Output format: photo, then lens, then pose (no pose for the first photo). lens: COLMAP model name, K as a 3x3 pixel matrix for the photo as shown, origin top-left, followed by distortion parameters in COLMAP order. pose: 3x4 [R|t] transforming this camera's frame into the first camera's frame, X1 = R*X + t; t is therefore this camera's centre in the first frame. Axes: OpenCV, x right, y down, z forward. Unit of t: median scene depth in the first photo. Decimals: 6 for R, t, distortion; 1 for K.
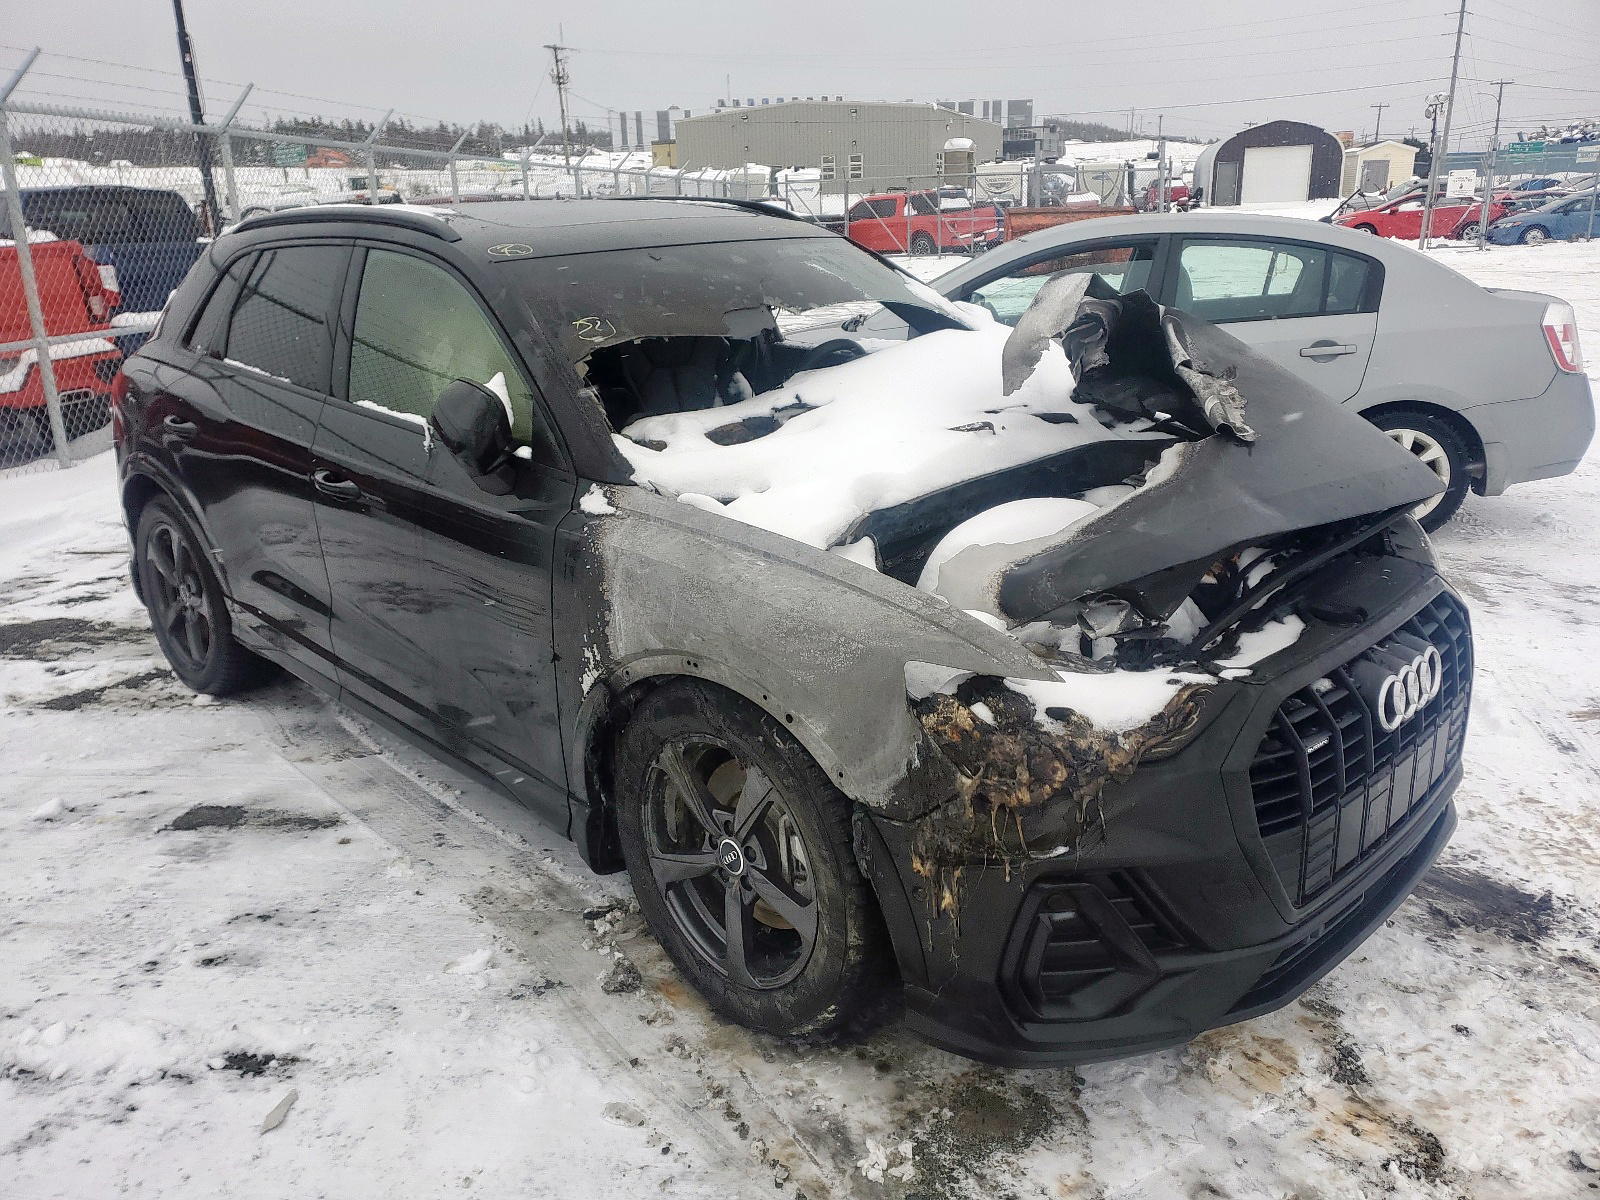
lens RADIAL K [[1216.3, 0, 793.0], [0, 1216.3, 593.7], [0, 0, 1]] dist [0.028276, -0.021043]
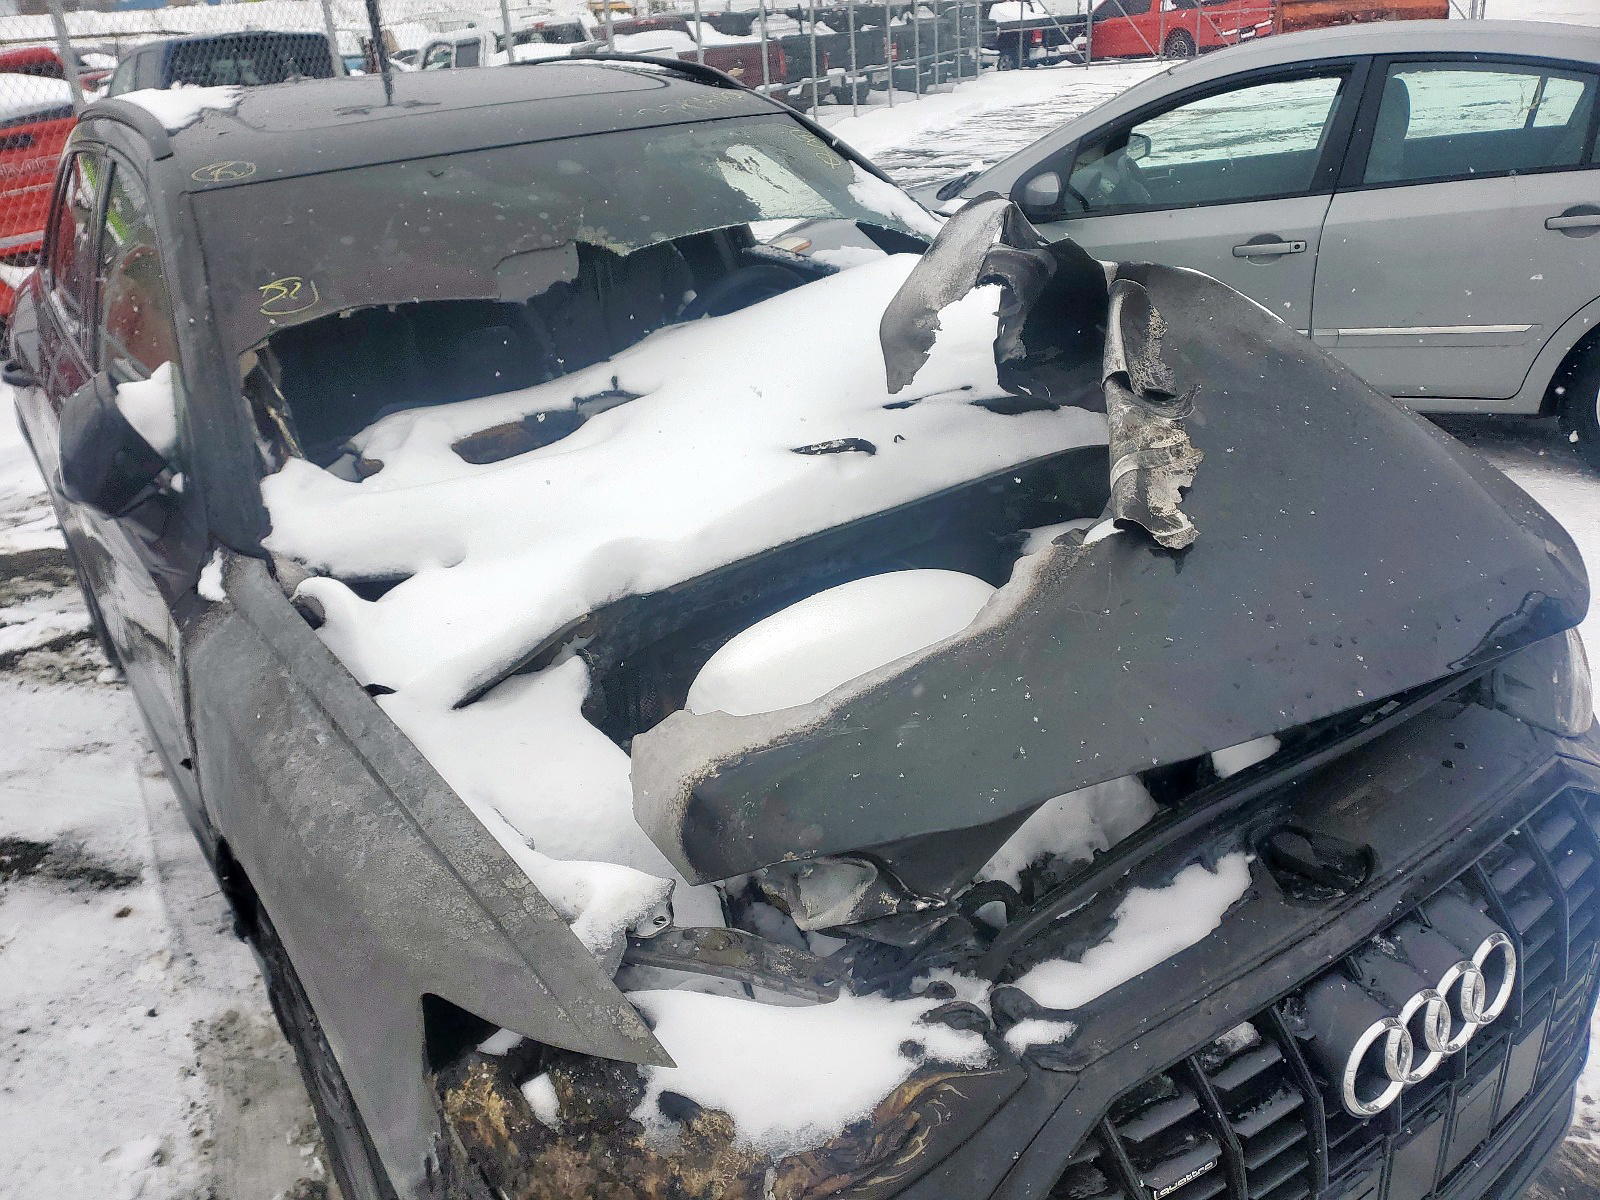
lens RADIAL K [[1216.3, 0, 800.6], [0, 1216.3, 612.1], [0, 0, 1]] dist [0.028276, -0.021043]
pose [[0.981041, 0.043151, -0.188938, 0.260380], [-0.014172, 0.988261, 0.152119, -0.148285], [0.193284, -0.146558, 0.970135, 0.354207]]
